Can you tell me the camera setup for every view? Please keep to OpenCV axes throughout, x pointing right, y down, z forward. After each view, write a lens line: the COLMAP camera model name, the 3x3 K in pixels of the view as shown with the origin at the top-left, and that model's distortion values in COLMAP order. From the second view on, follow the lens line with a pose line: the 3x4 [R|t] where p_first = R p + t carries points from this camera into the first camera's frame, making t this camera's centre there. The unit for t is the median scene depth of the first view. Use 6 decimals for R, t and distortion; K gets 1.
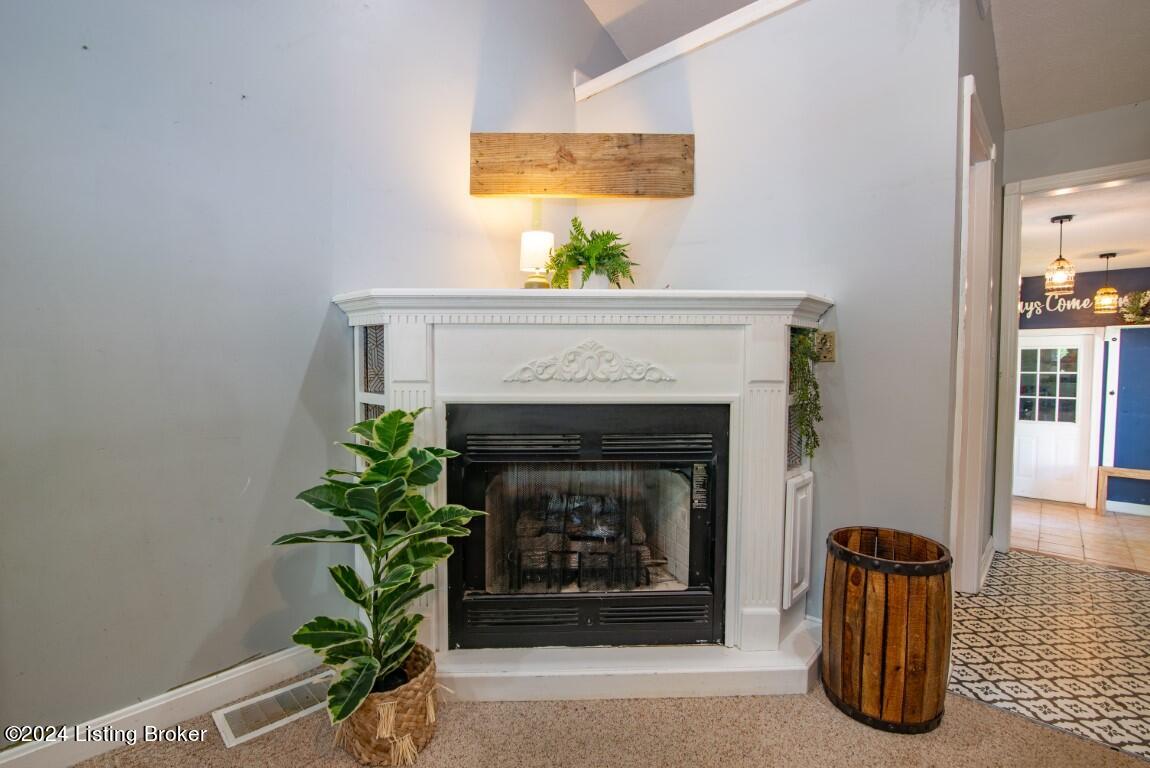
lens RADIAL K [[527.1, 0, 572.0], [0, 527.1, 384.2], [0, 0, 1]] dist [-0.016466, 0.000965]
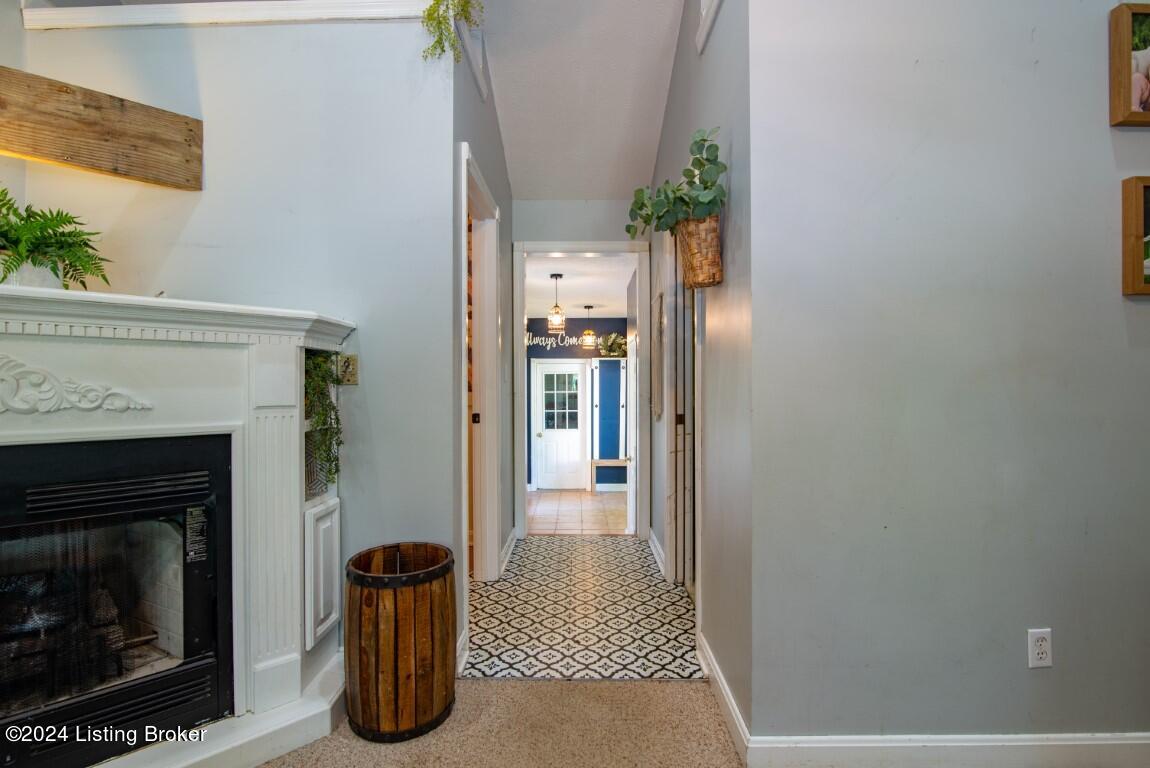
lens RADIAL K [[527.1, 0, 568.9], [0, 527.1, 384.5], [0, 0, 1]] dist [-0.016466, 0.000965]
pose [[0.745945, -0.001653, 0.666005, 0.128152], [0.028801, 0.999142, -0.029778, -0.001888], [-0.665384, 0.041394, 0.745353, -0.020126]]
